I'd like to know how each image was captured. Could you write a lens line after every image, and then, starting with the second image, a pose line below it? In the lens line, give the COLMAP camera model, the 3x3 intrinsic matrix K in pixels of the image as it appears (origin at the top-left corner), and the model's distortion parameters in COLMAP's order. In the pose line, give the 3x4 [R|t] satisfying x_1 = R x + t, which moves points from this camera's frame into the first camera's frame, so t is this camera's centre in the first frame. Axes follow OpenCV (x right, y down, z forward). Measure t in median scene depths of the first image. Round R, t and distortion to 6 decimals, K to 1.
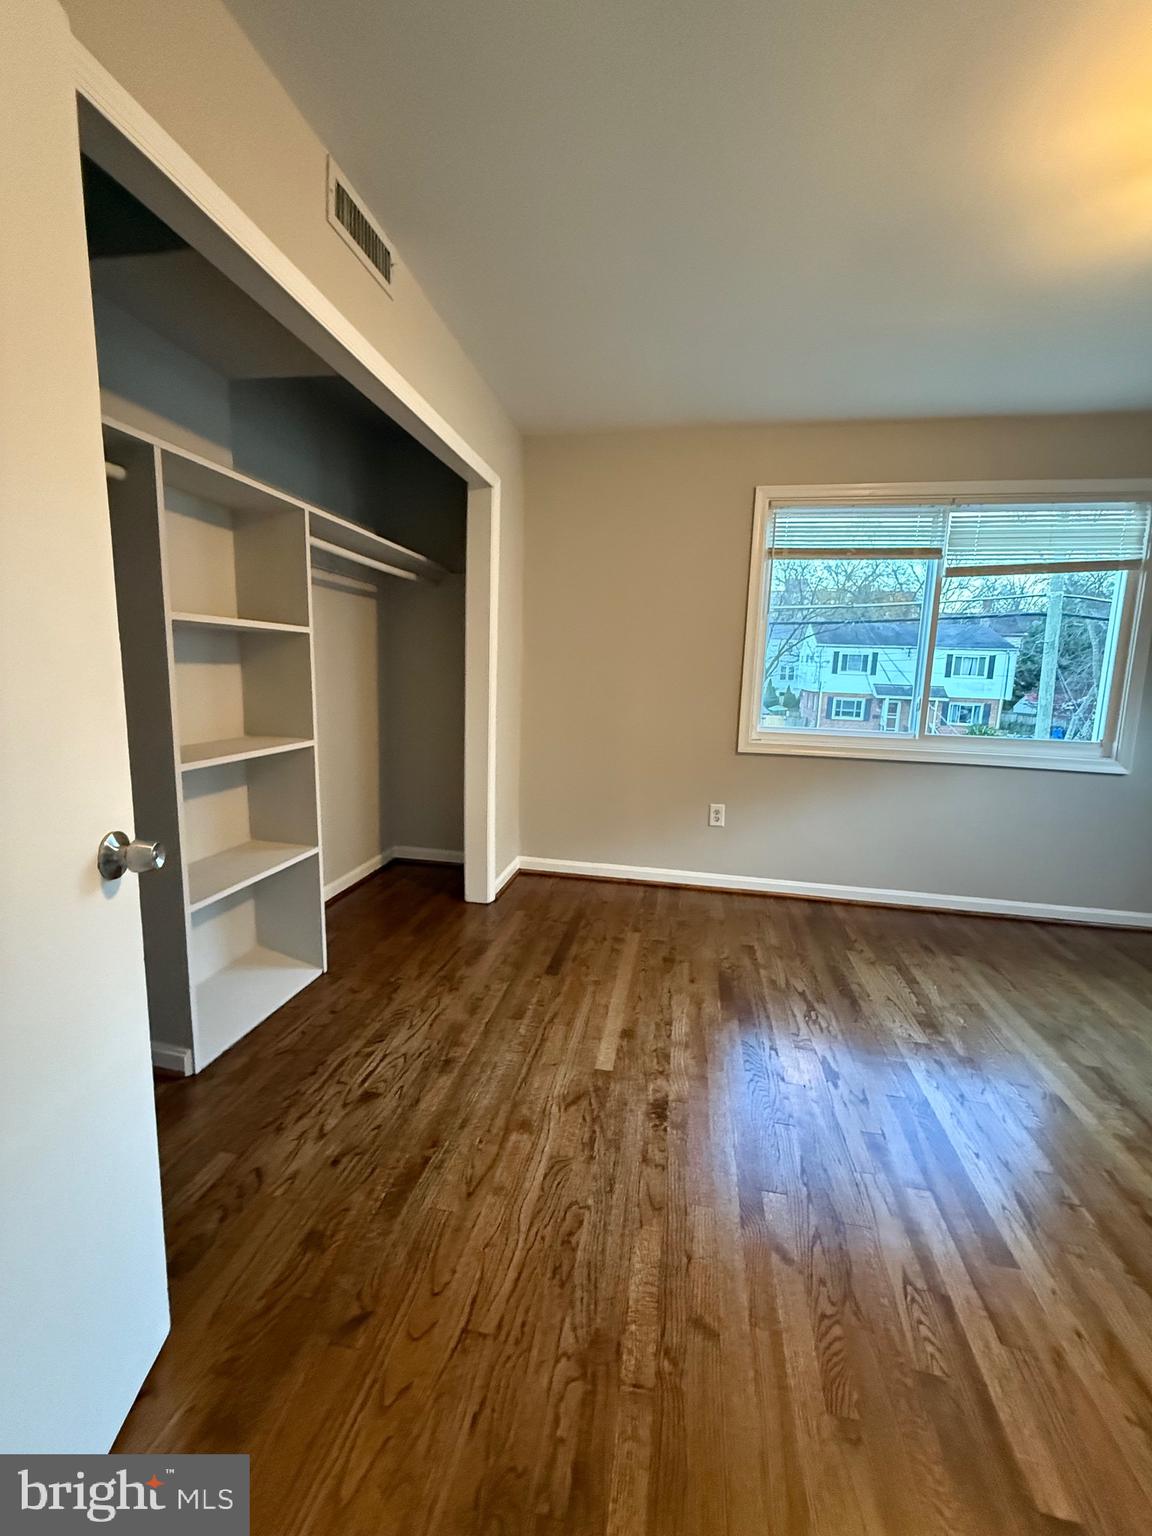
lens RADIAL K [[611.0, 0, 574.1], [0, 611.0, 761.5], [0, 0, 1]] dist [-0.000309, 0.000162]
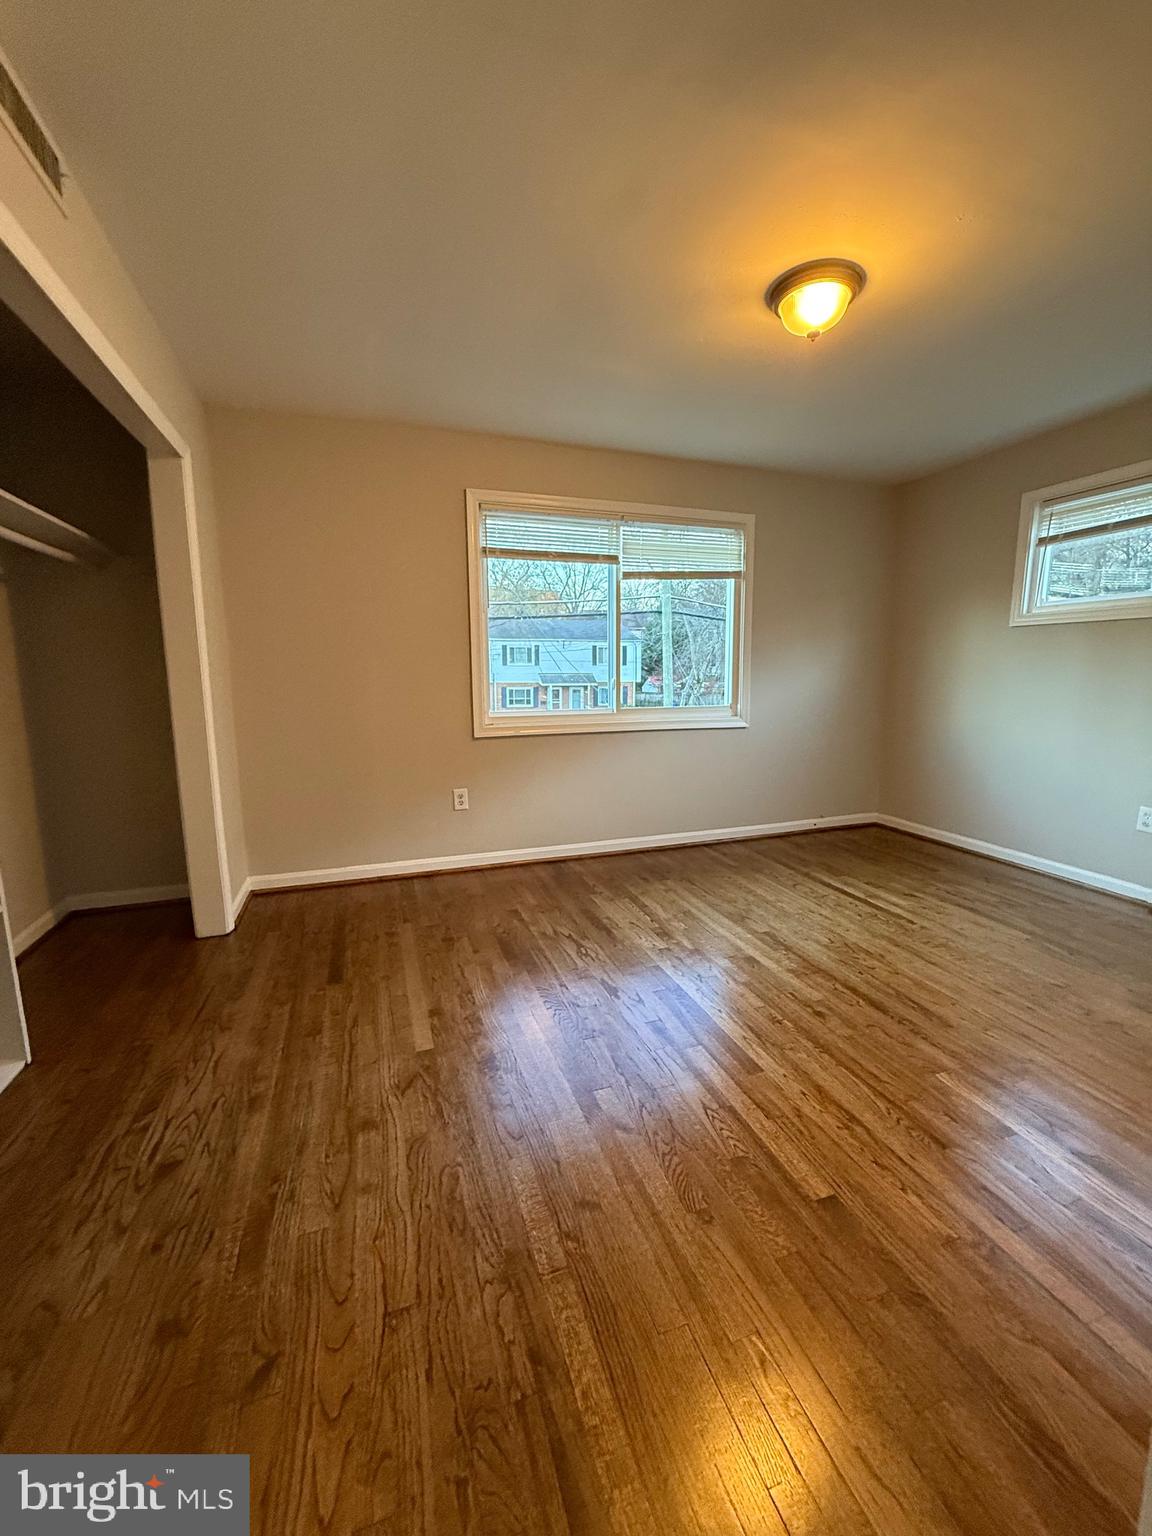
lens RADIAL K [[611.0, 0, 574.1], [0, 611.0, 761.5], [0, 0, 1]] dist [-0.000309, 0.000162]
pose [[0.868767, -0.110164, 0.482812, -0.164829], [0.106740, 0.993683, 0.034664, 0.013141], [-0.483581, 0.021420, 0.875037, -0.027722]]
